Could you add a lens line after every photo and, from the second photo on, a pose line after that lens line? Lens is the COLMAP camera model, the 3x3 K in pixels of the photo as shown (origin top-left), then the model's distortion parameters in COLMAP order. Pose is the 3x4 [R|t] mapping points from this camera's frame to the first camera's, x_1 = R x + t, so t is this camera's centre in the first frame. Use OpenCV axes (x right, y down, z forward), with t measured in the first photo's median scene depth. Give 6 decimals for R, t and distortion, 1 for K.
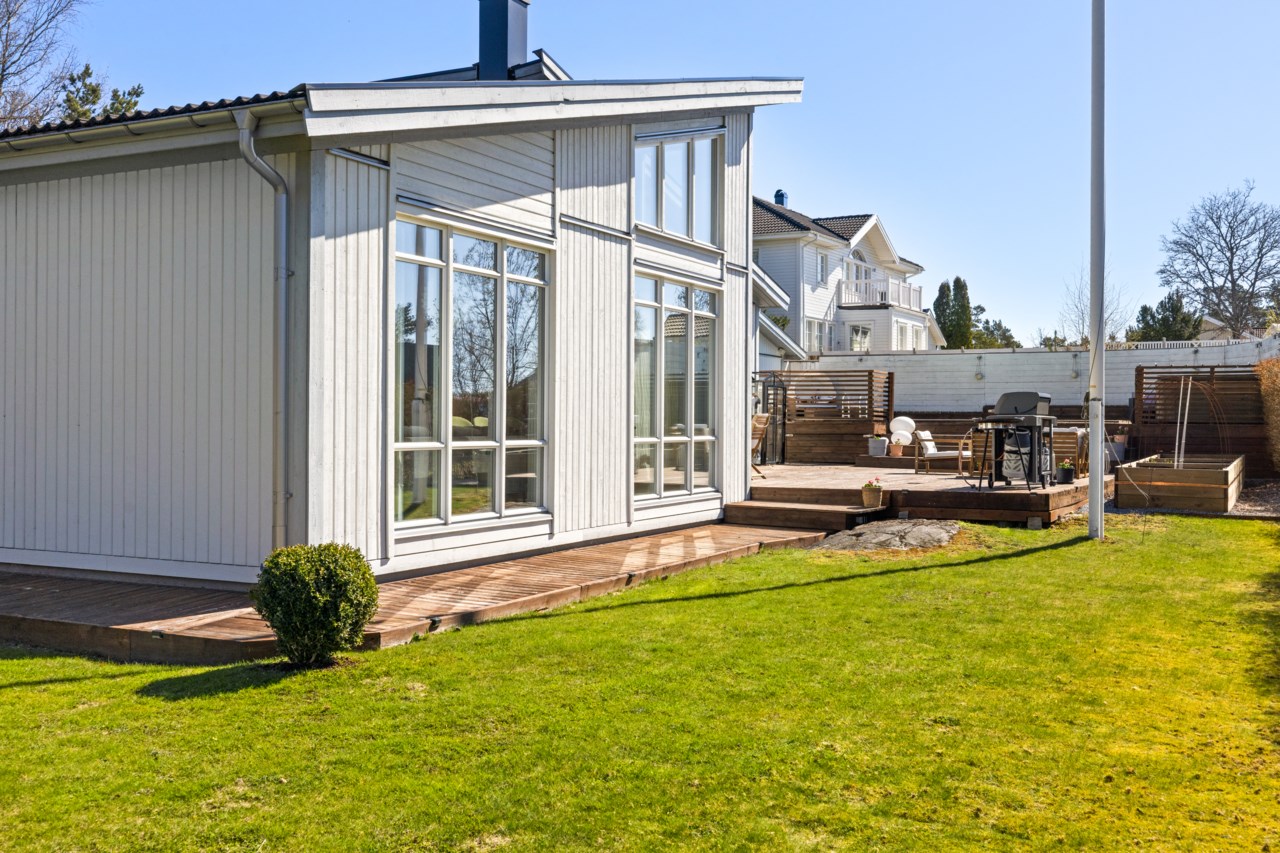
lens RADIAL K [[1287.4, 0, 640.0], [0, 1287.4, 426.5], [0, 0, 1]] dist [-0.003820, 0.015432]
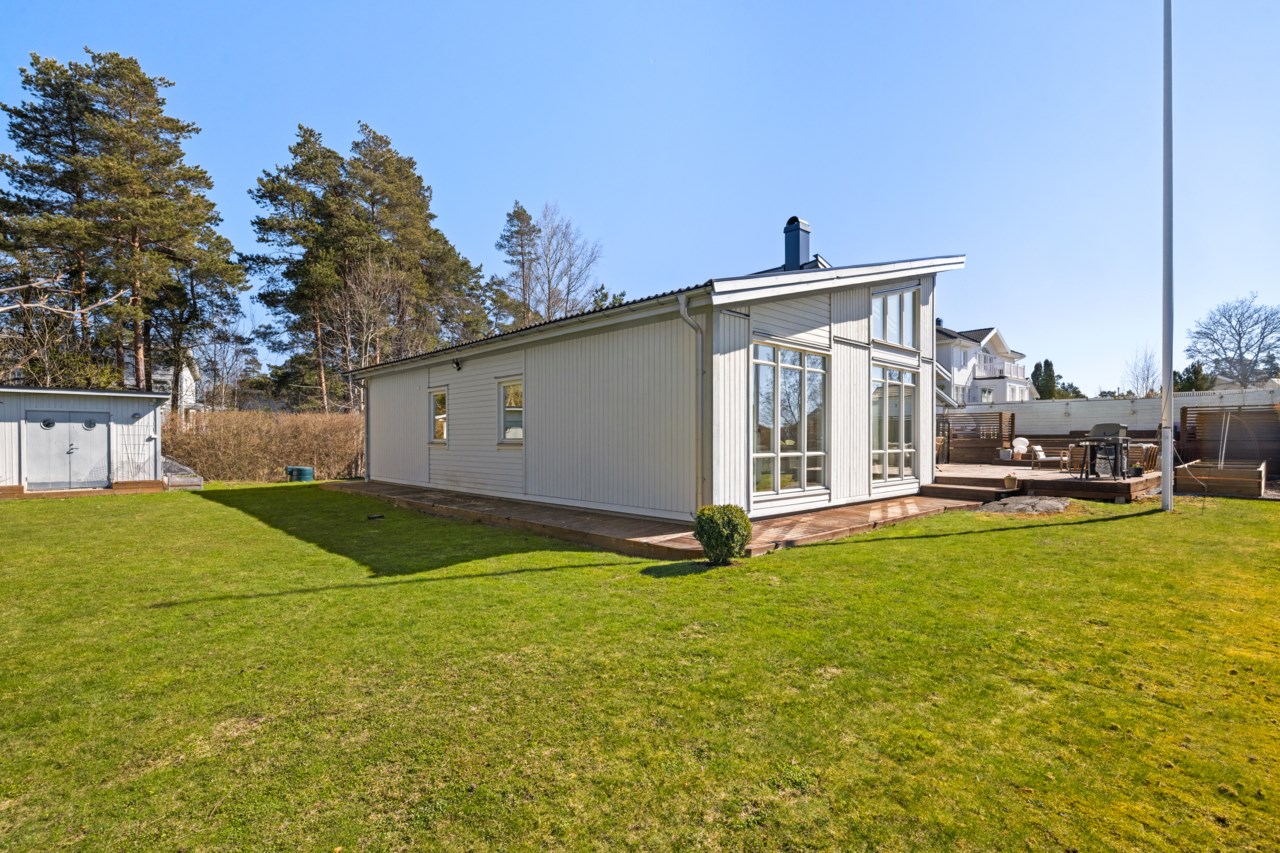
lens RADIAL K [[606.7, 0, 638.6], [0, 606.7, 449.4], [0, 0, 1]] dist [-0.004674, -0.000616]
pose [[0.942910, -0.000221, -0.333048, -0.042497], [0.003892, 0.999939, 0.010356, -0.004627], [0.333025, -0.011061, 0.942853, 0.039993]]
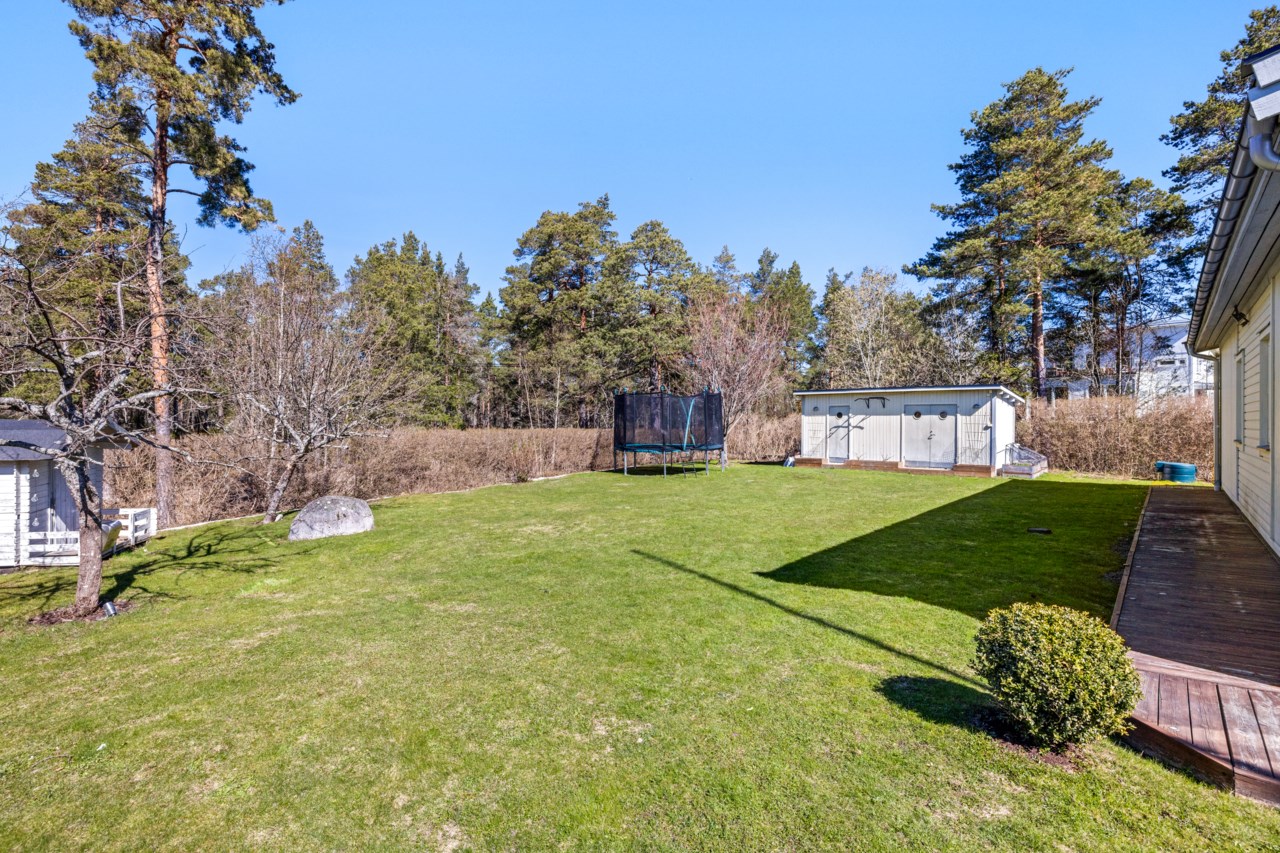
lens RADIAL K [[606.5, 0, 640.0], [0, 606.5, 426.5], [0, 0, 1]] dist [0.016729, -0.000106]
pose [[-0.241287, 0.003913, -0.970446, 0.186006], [-0.006608, 0.999962, 0.005675, -0.030592], [0.970431, 0.007782, -0.241252, 0.636652]]
